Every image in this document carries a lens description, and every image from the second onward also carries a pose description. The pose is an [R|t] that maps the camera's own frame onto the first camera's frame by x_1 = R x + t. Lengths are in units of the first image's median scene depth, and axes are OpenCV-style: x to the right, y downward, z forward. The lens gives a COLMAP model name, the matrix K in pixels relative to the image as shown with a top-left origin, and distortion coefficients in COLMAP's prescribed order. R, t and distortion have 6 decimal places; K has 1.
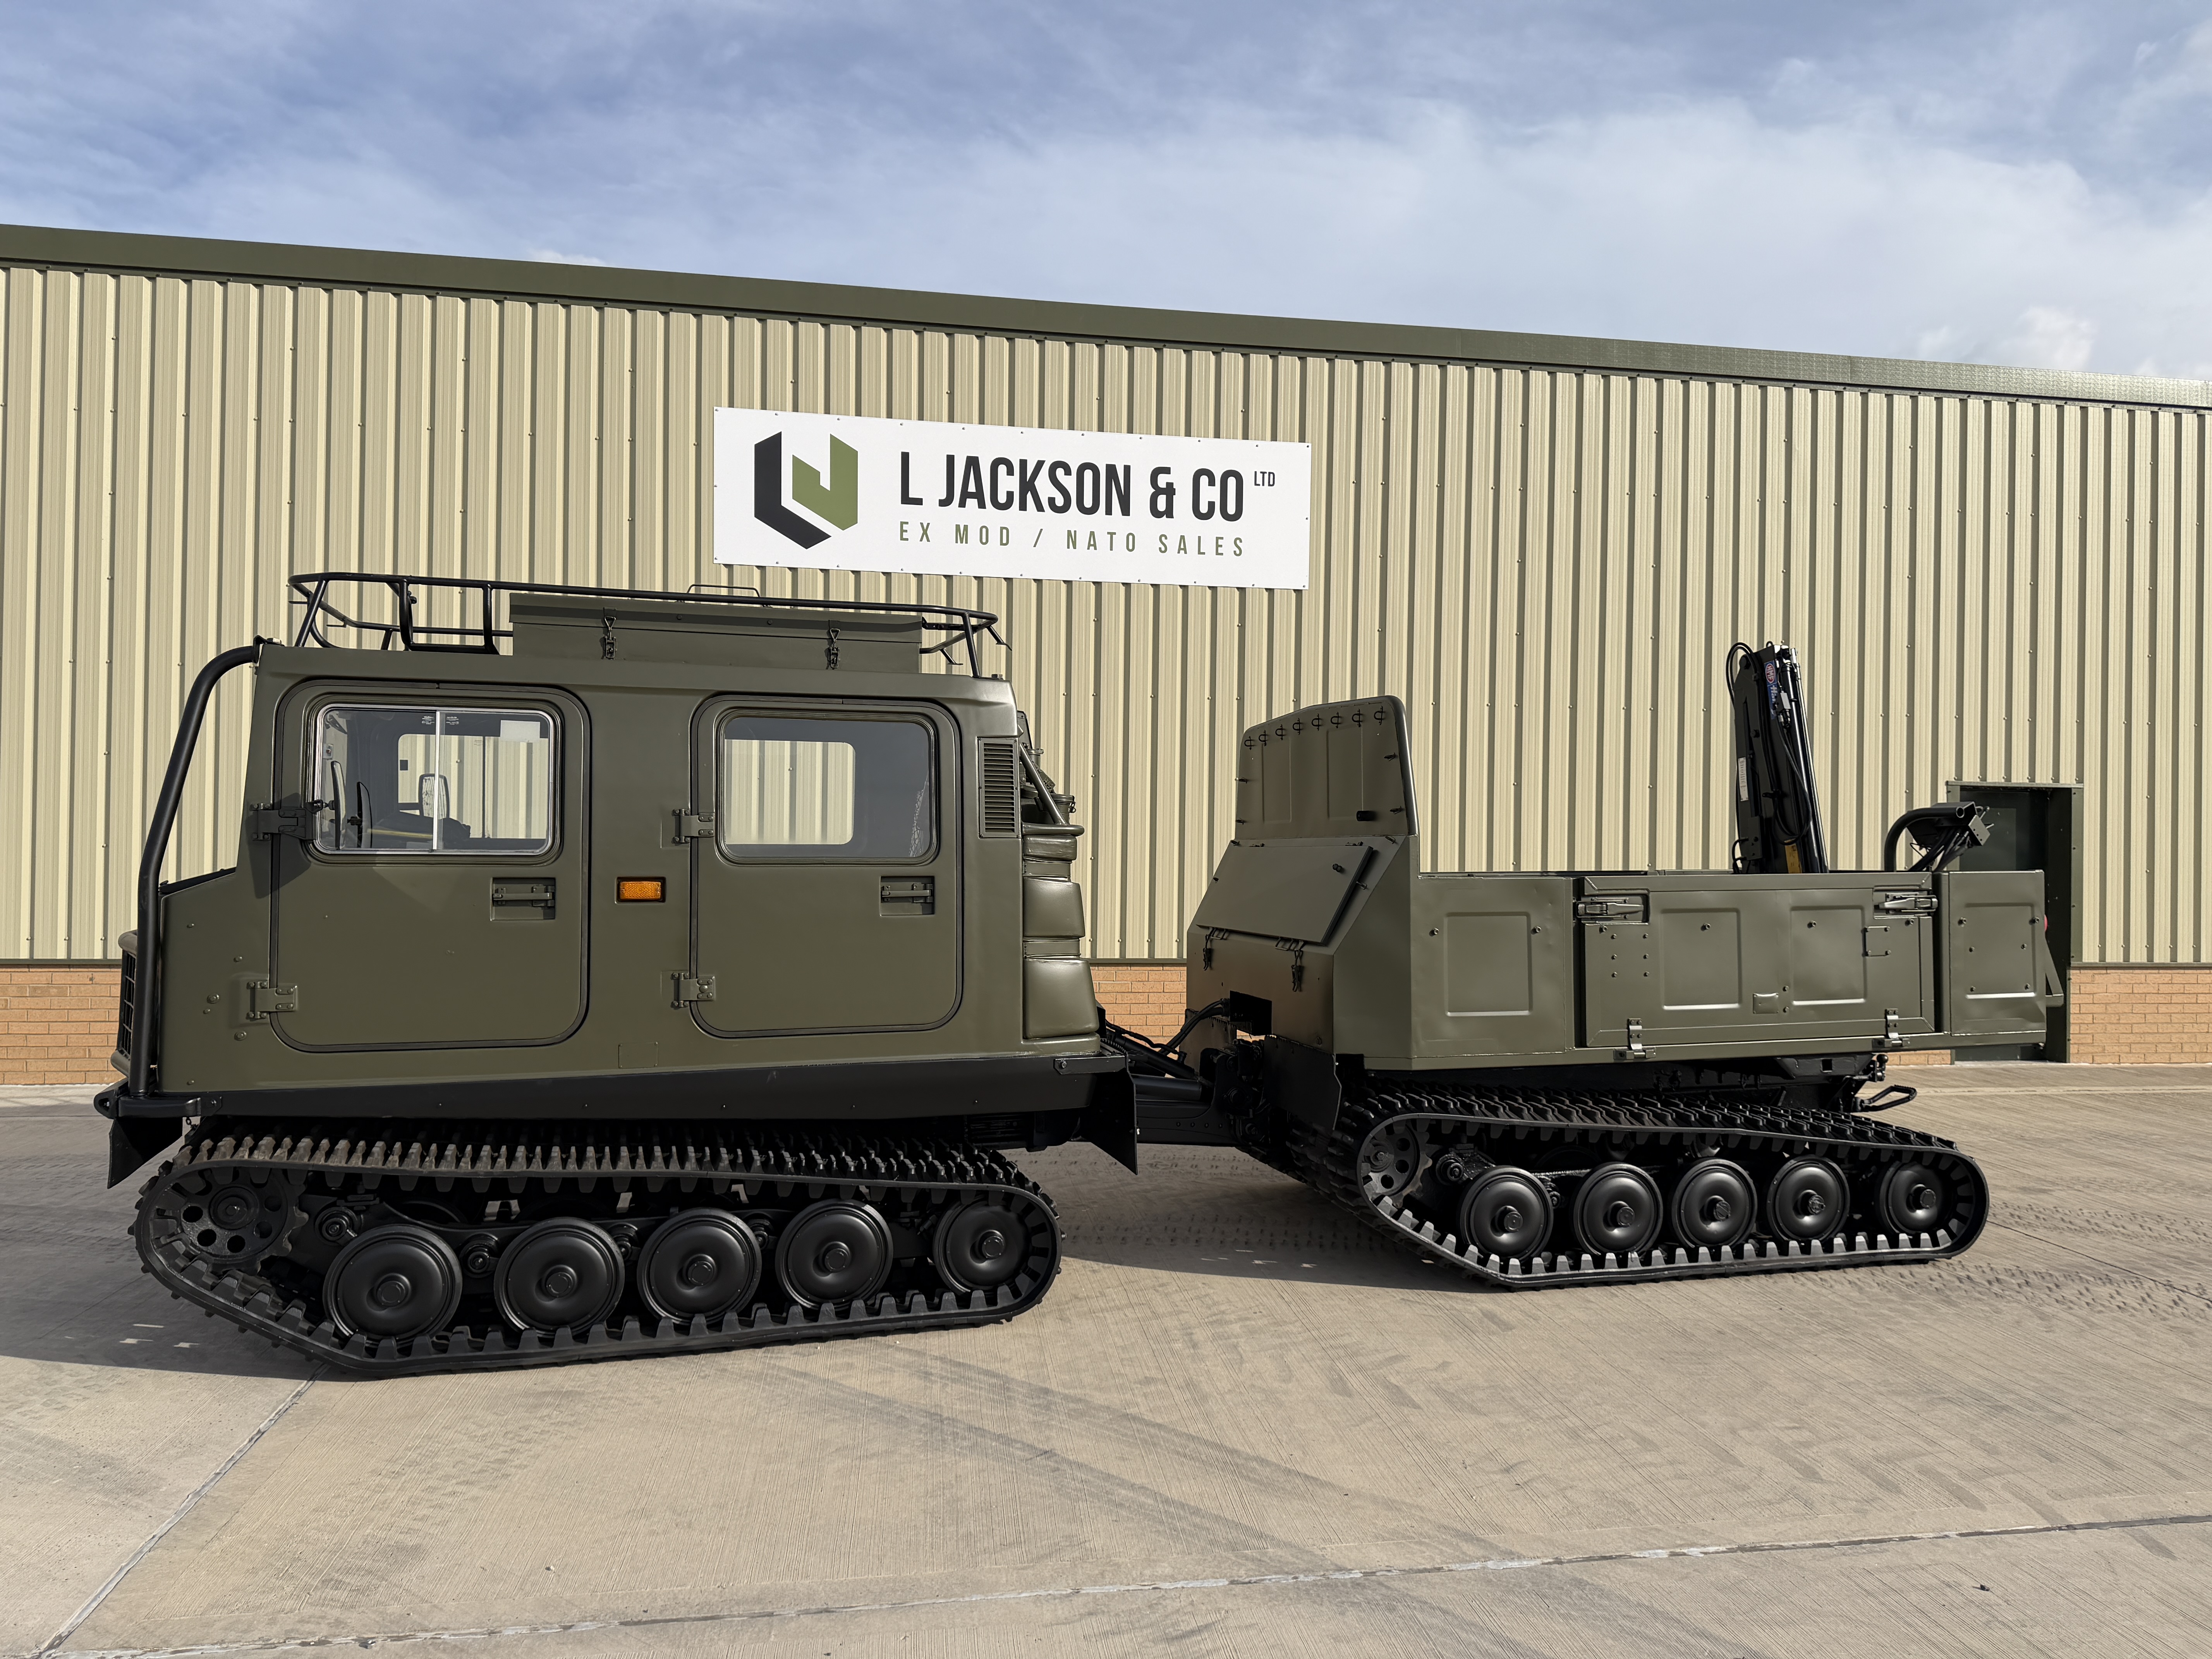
lens RADIAL K [[1539.8, 0, 1106.5], [0, 1539.8, 837.6], [0, 0, 1]] dist [0.136943, -0.236391]
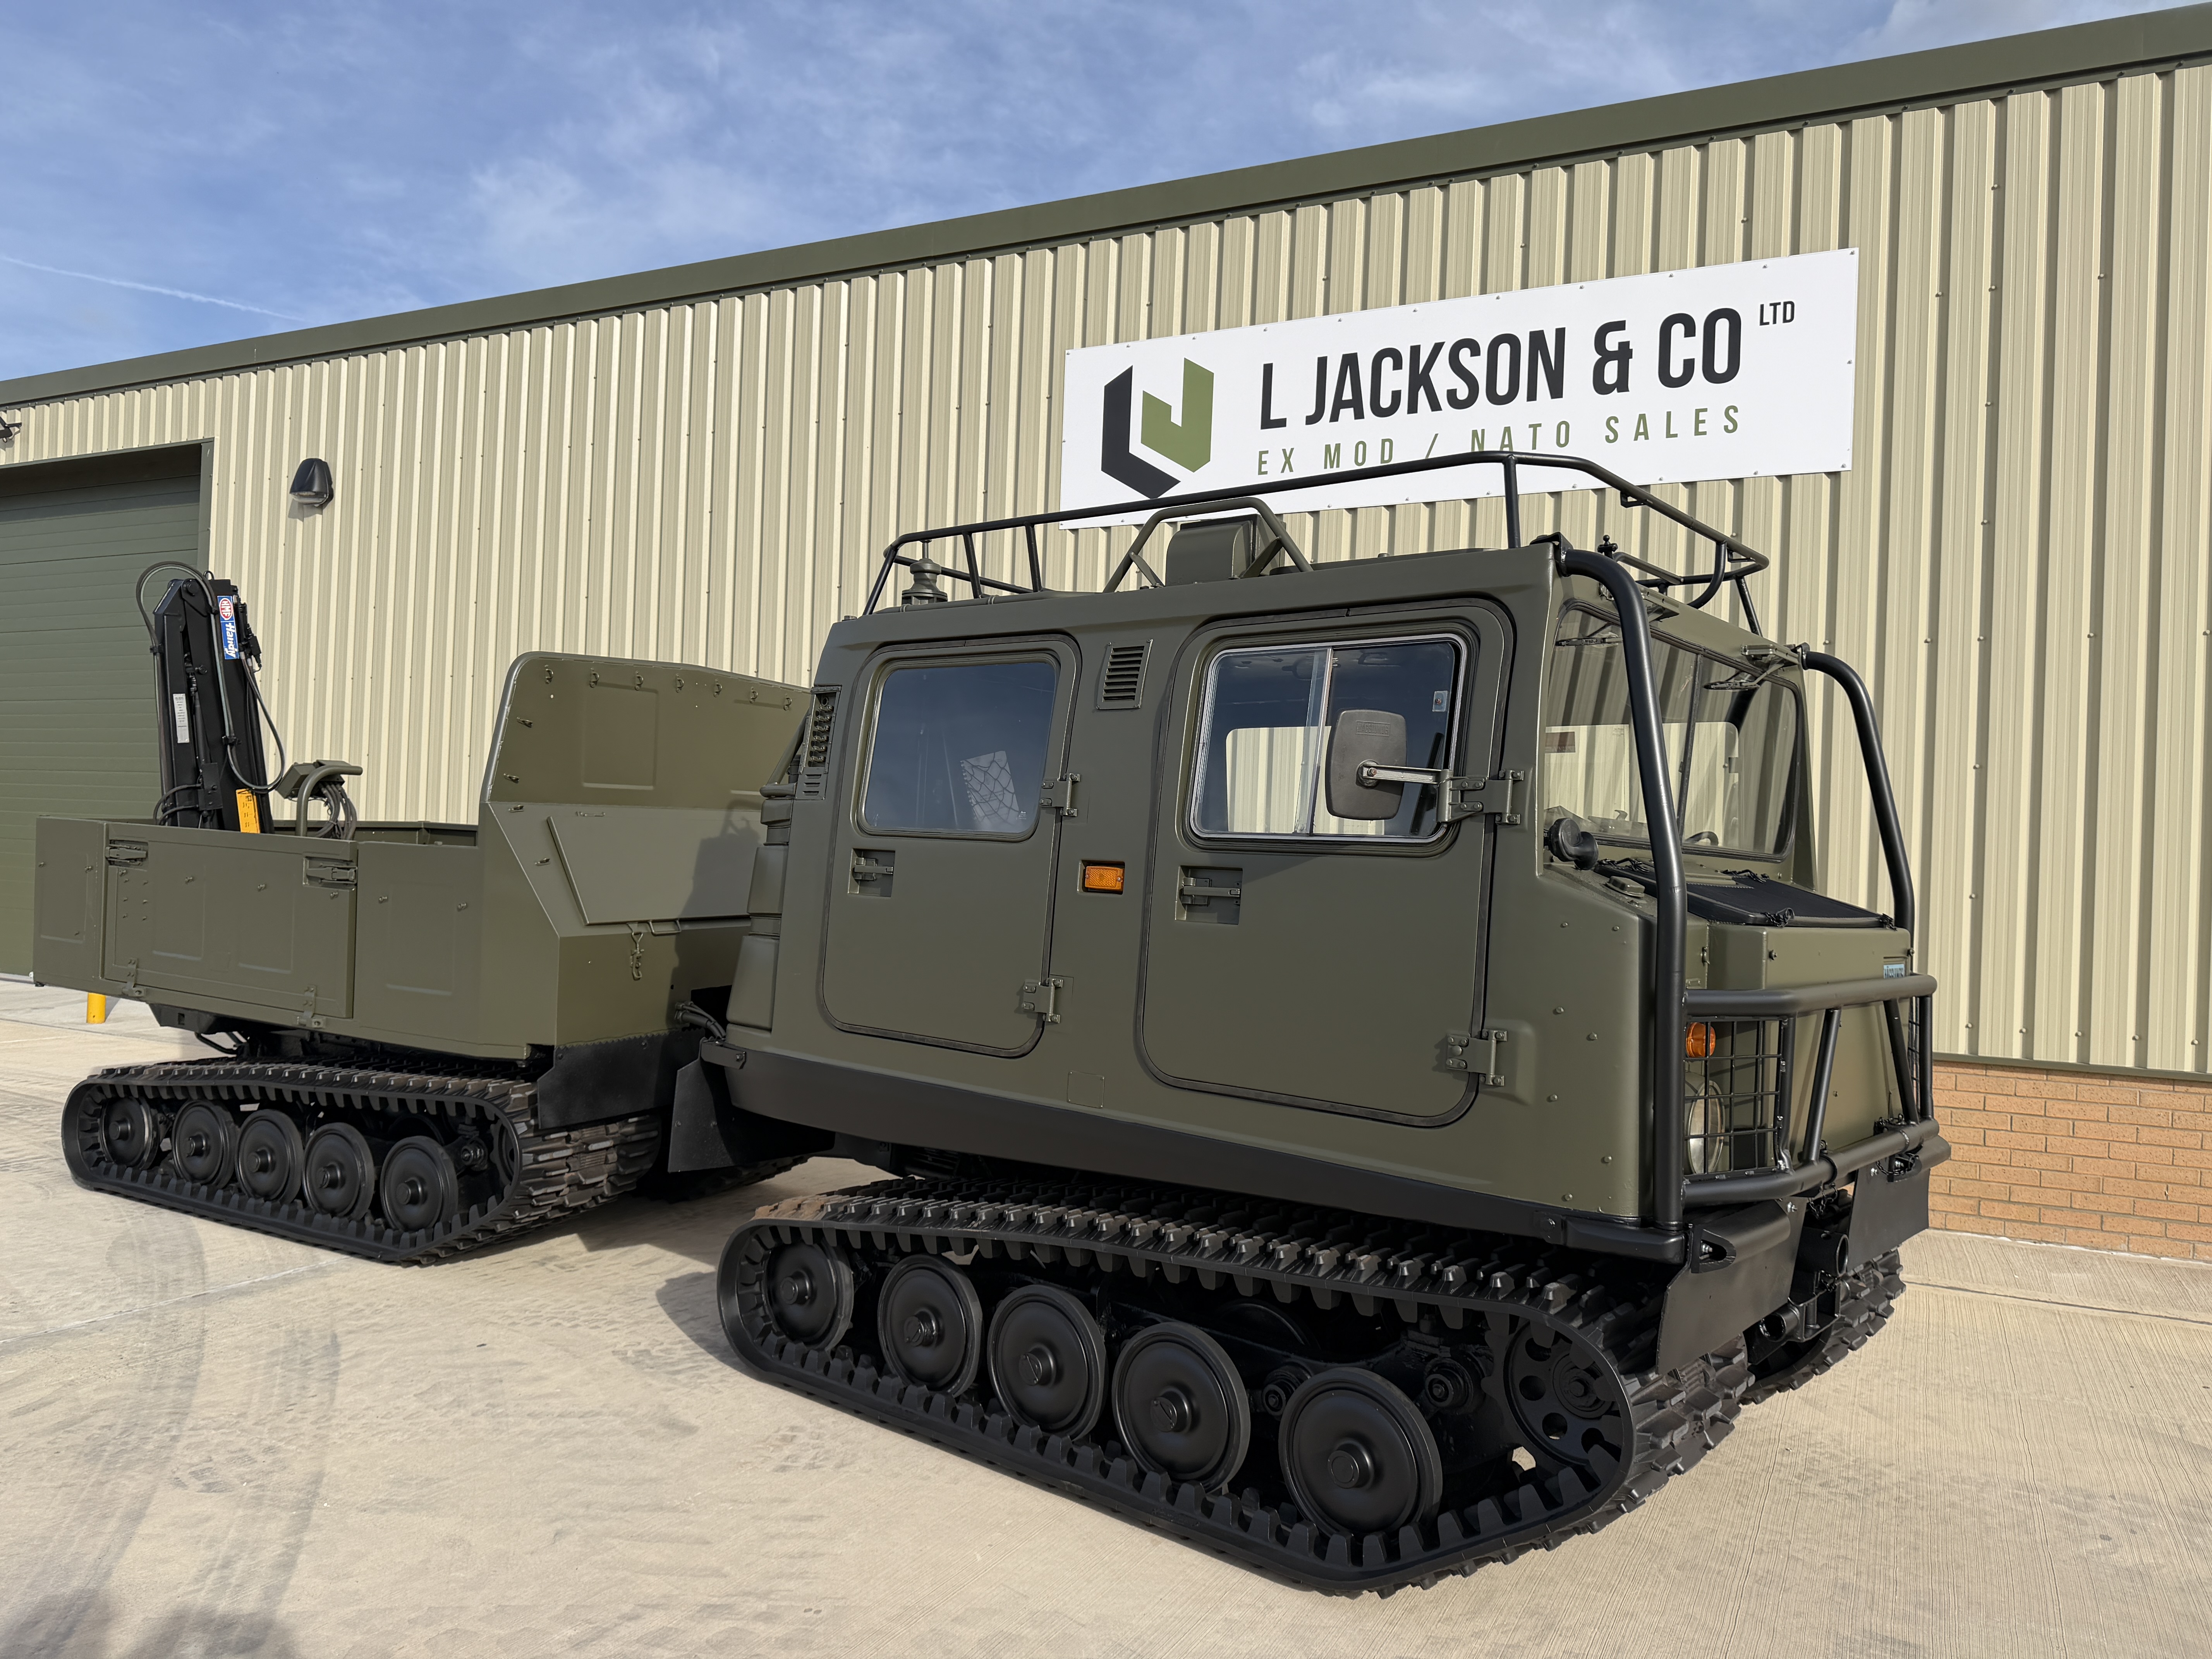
lens RADIAL K [[1553.4, 0, 1093.7], [0, 1553.4, 832.1], [0, 0, 1]] dist [0.079694, -0.133027]
pose [[0.809033, 0.005448, -0.587738, 0.269230], [-0.024126, 0.999422, -0.023946, 0.014531], [0.587268, 0.033553, 0.808697, 0.300800]]
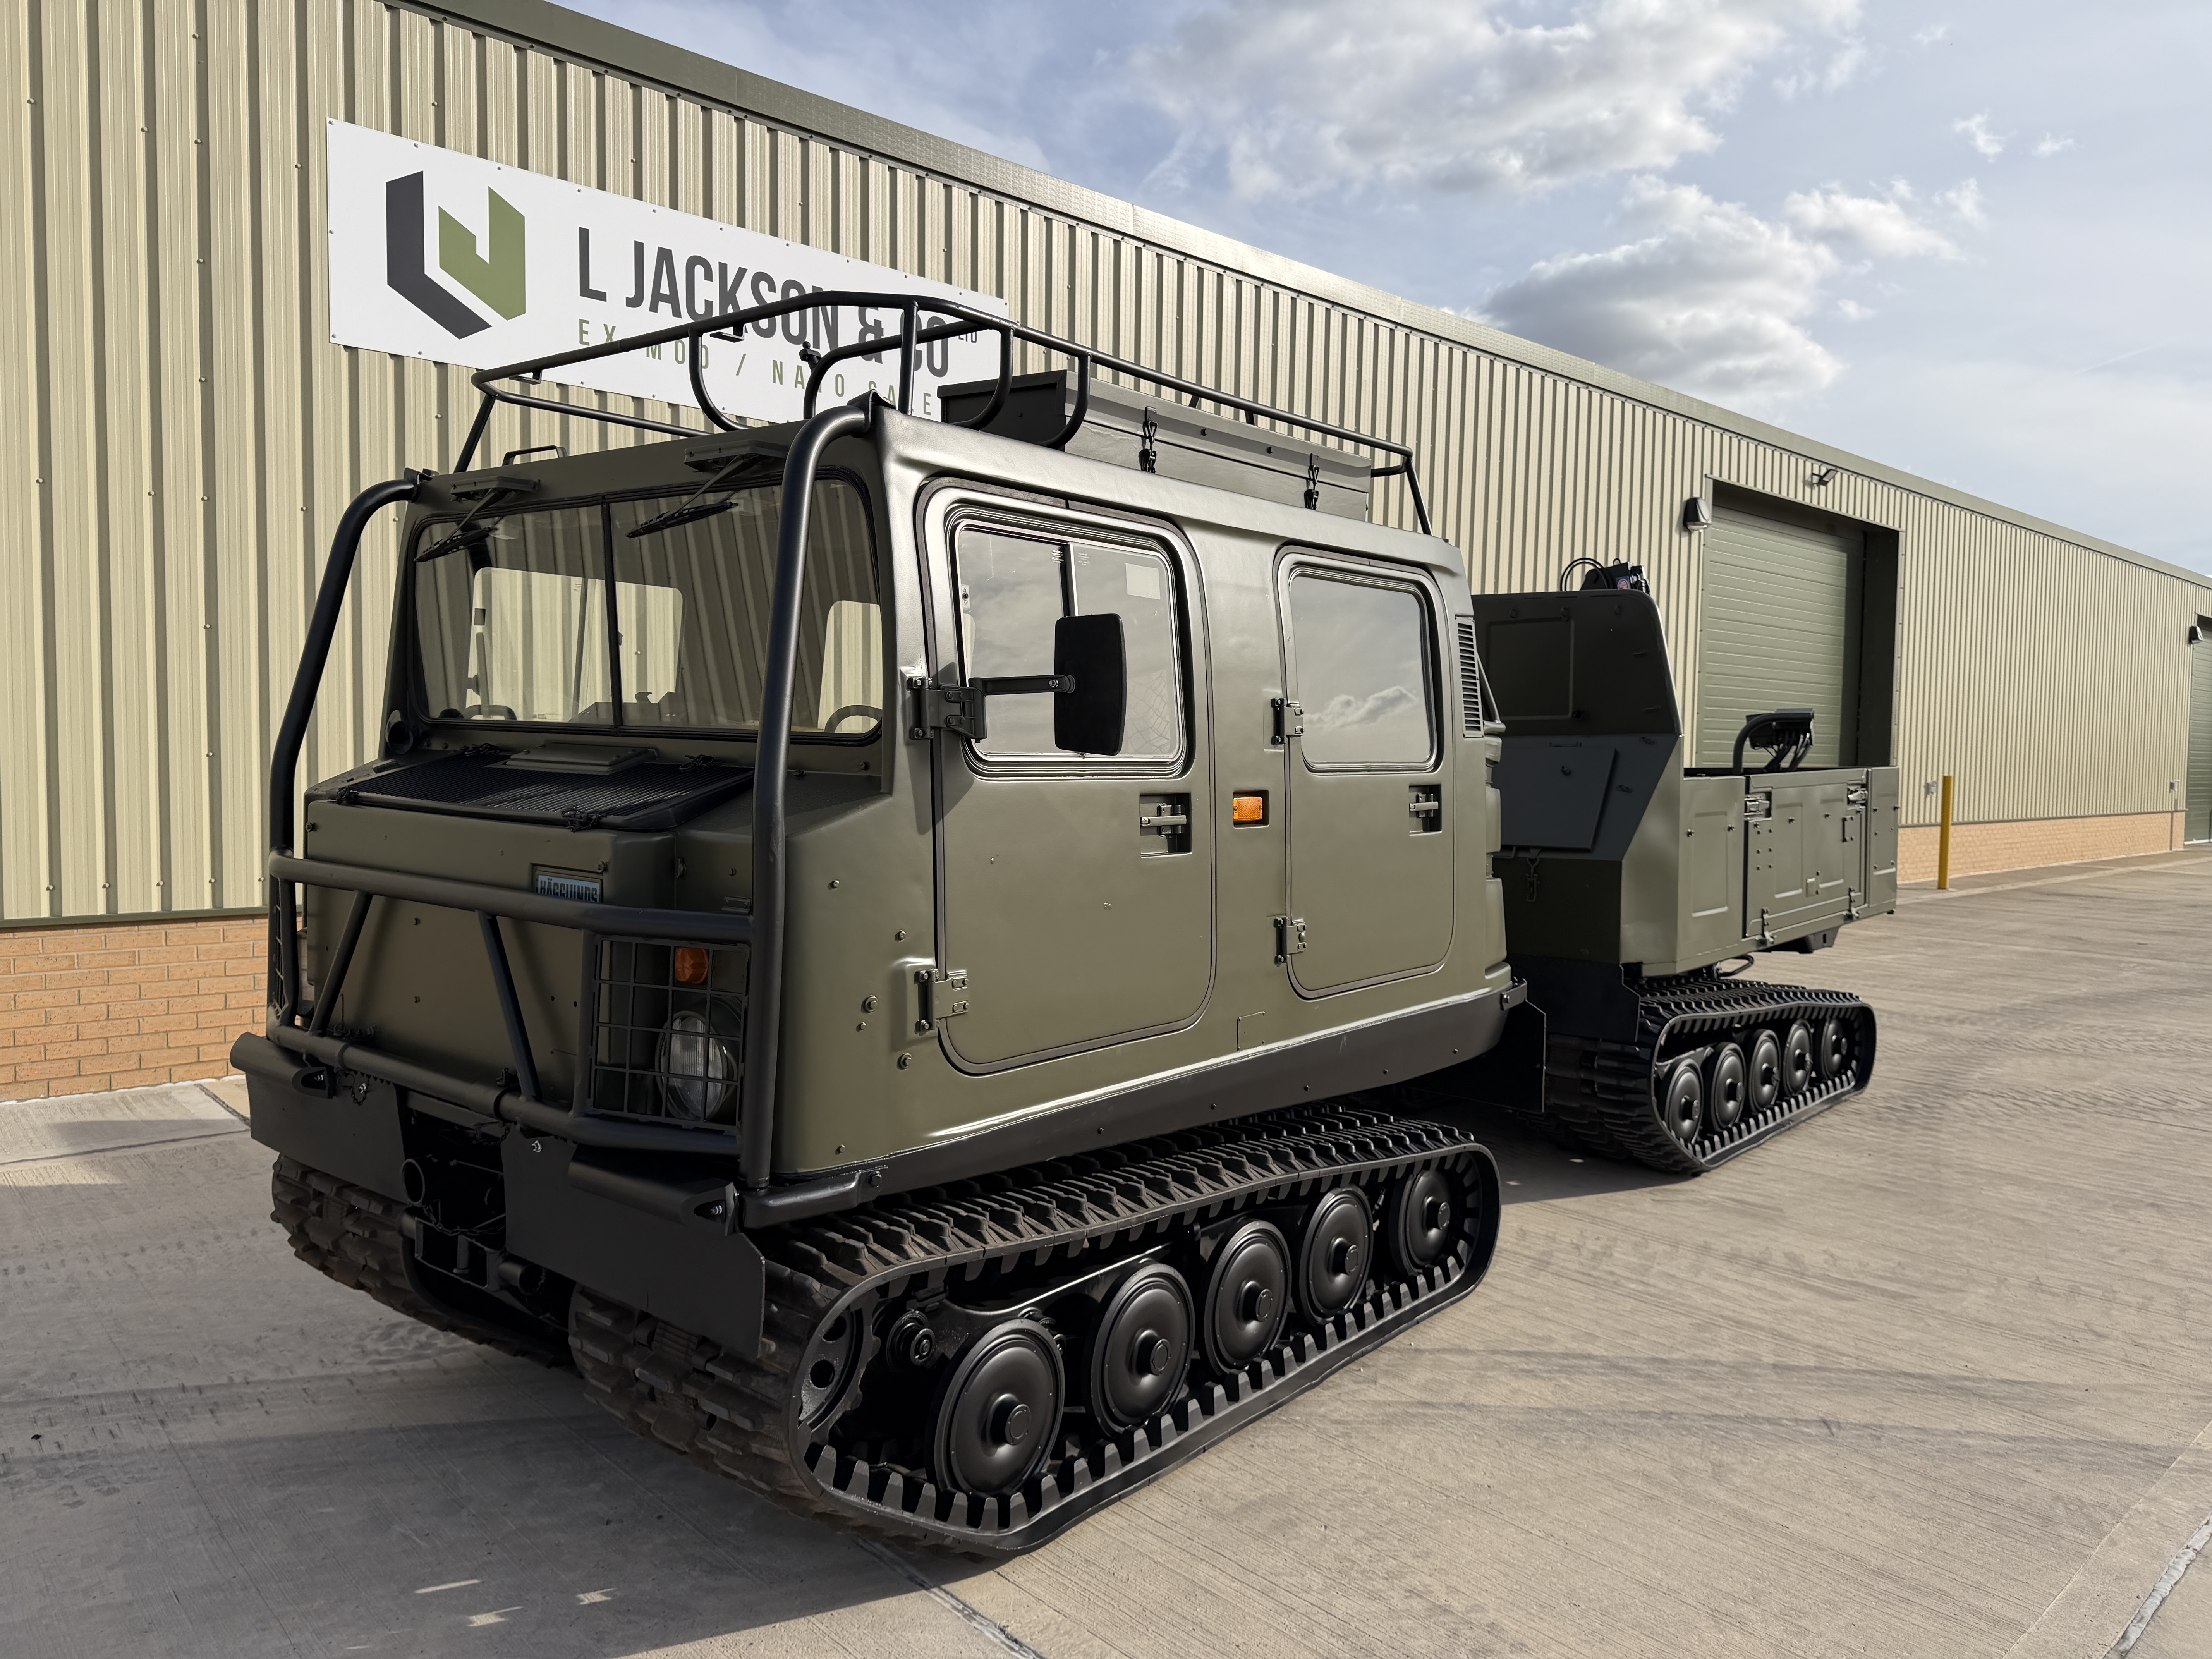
lens RADIAL K [[1581.0, 0, 1095.8], [0, 1581.0, 834.1], [0, 0, 1]] dist [0.011442, -0.004748]
pose [[0.834718, -0.030474, 0.549834, -0.352741], [-0.003509, 0.998153, 0.060648, 0.000765], [-0.550667, -0.052553, 0.833069, 0.195878]]
